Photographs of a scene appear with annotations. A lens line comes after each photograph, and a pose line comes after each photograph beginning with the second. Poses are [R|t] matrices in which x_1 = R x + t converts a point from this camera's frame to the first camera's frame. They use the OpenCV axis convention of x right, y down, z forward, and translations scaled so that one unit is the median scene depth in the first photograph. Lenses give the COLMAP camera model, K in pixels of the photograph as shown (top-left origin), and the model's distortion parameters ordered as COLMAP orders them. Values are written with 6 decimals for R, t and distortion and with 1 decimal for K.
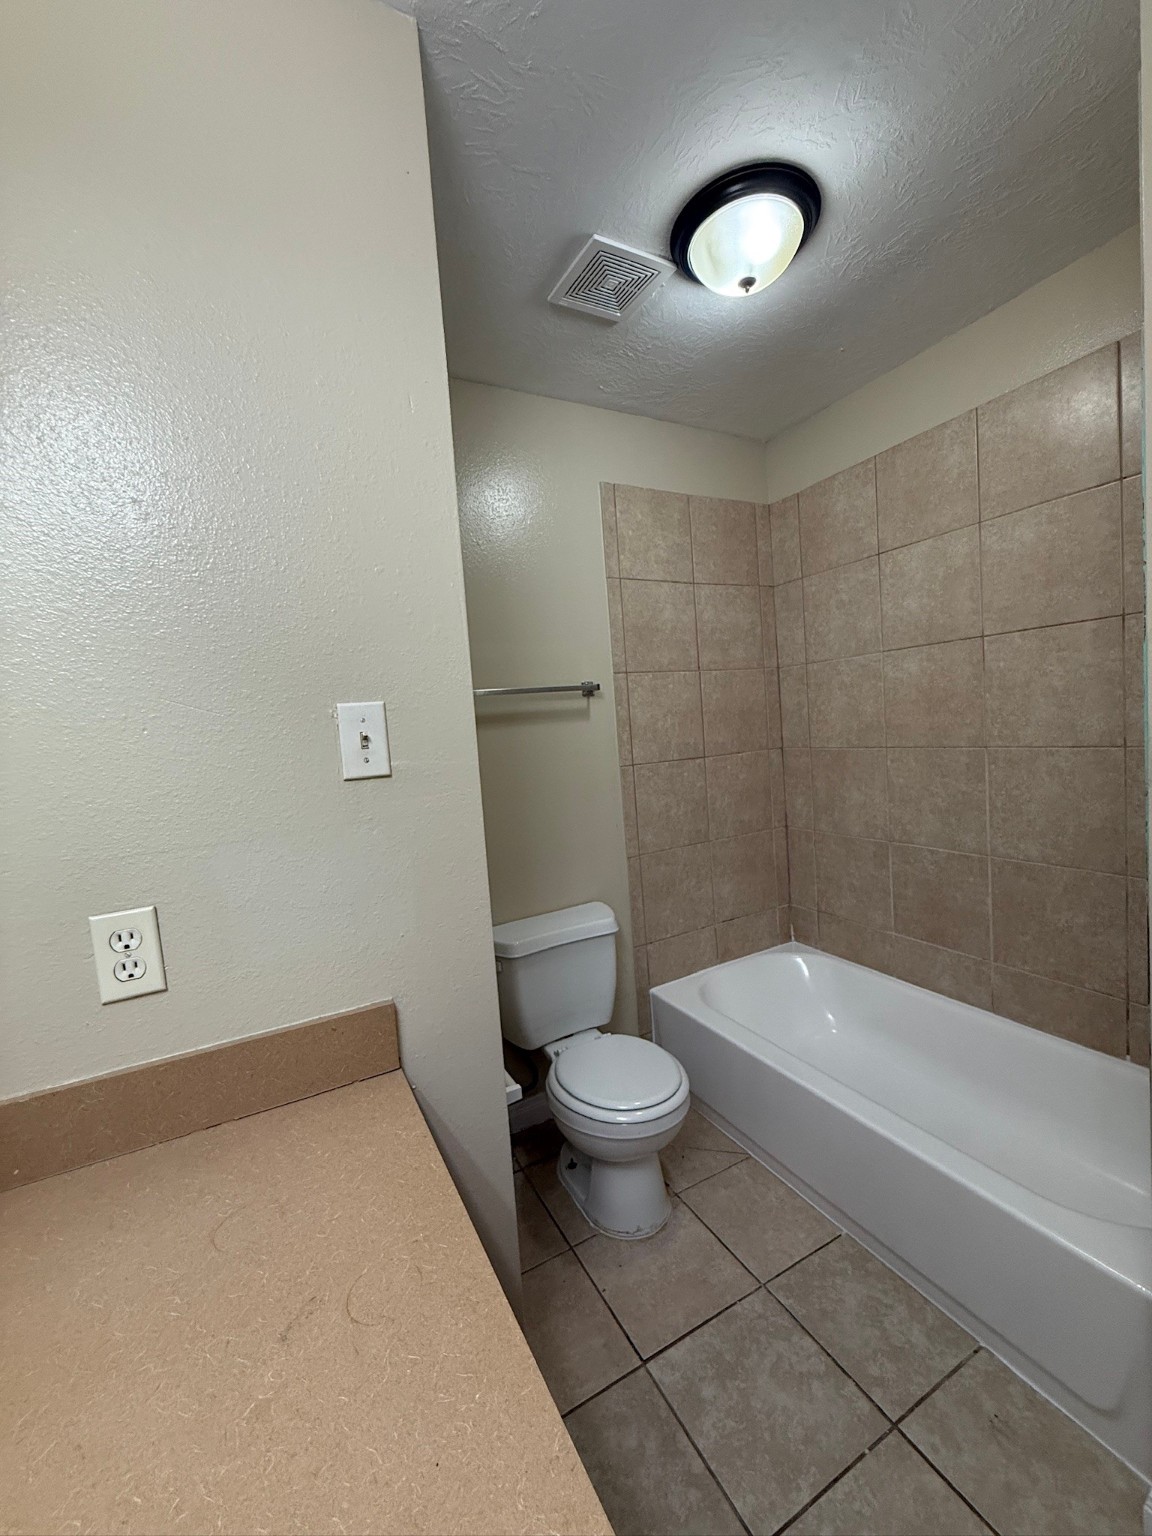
lens RADIAL K [[616.4, 0, 576.8], [0, 616.4, 767.7], [0, 0, 1]] dist [0.004170, 0.000353]
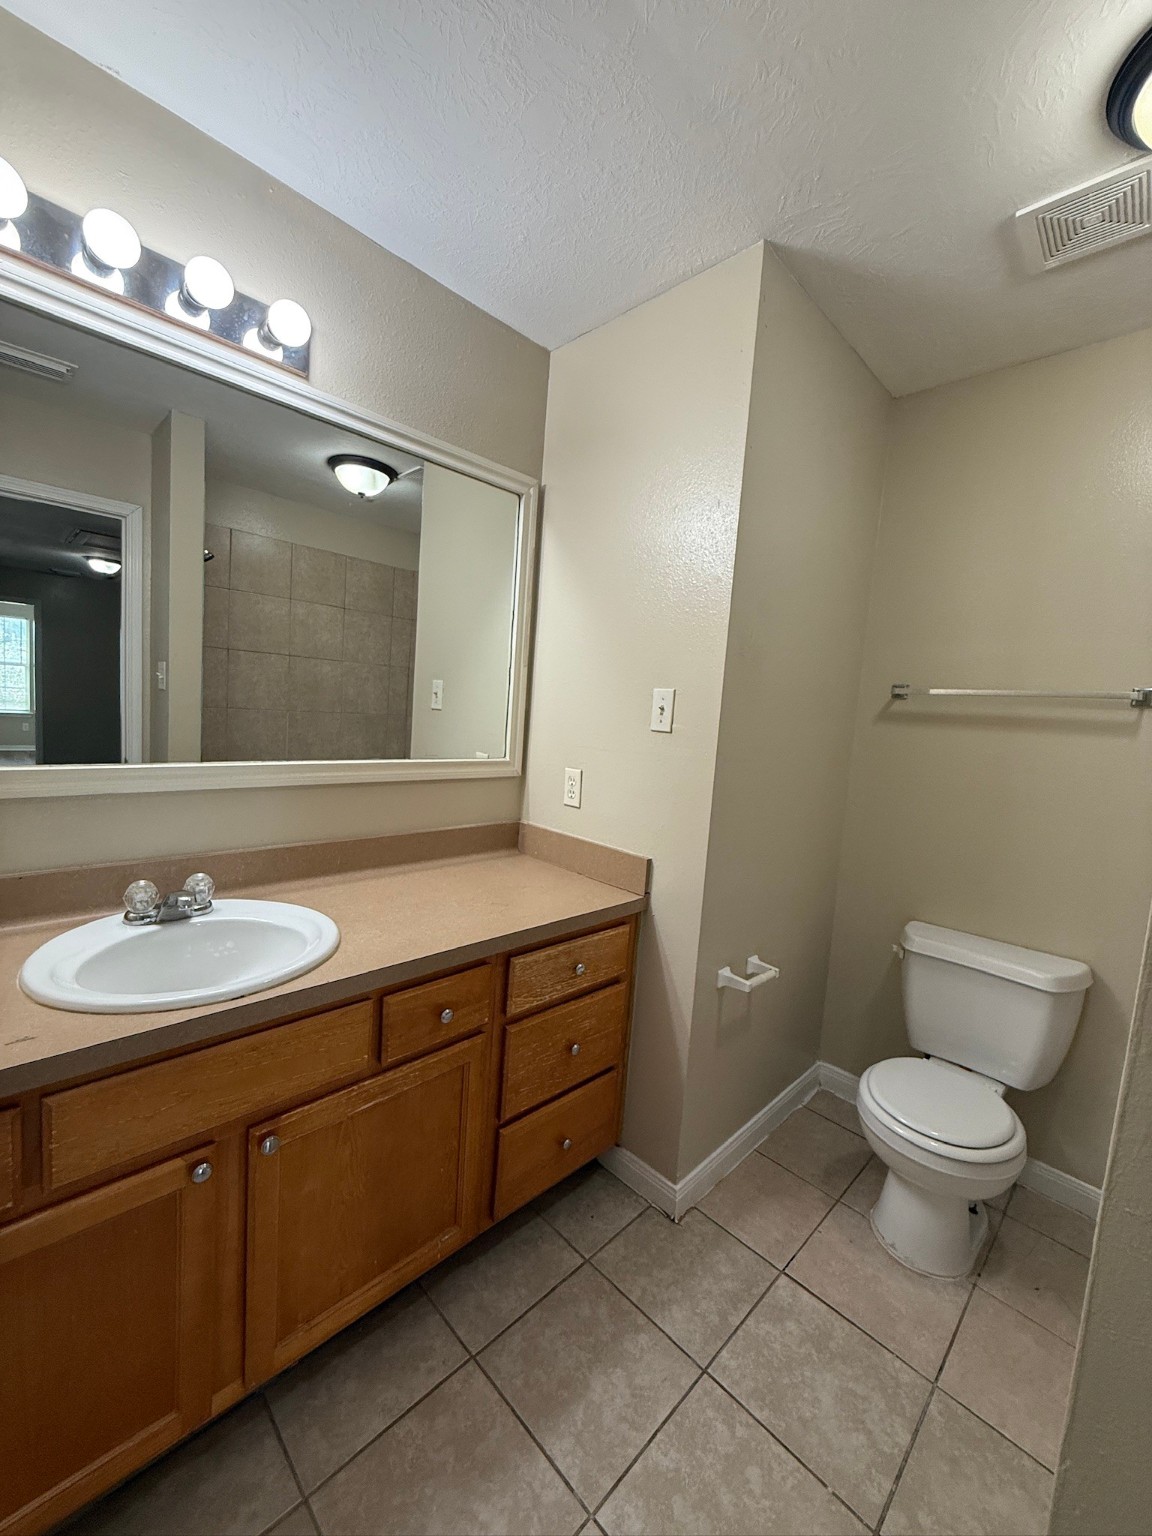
lens RADIAL K [[616.4, 0, 577.6], [0, 616.4, 766.5], [0, 0, 1]] dist [0.004170, 0.000353]
pose [[0.290297, 0.190607, -0.937762, 0.922673], [-0.158066, 0.976052, 0.149458, -0.081354], [0.943792, 0.104841, 0.313473, 0.174574]]
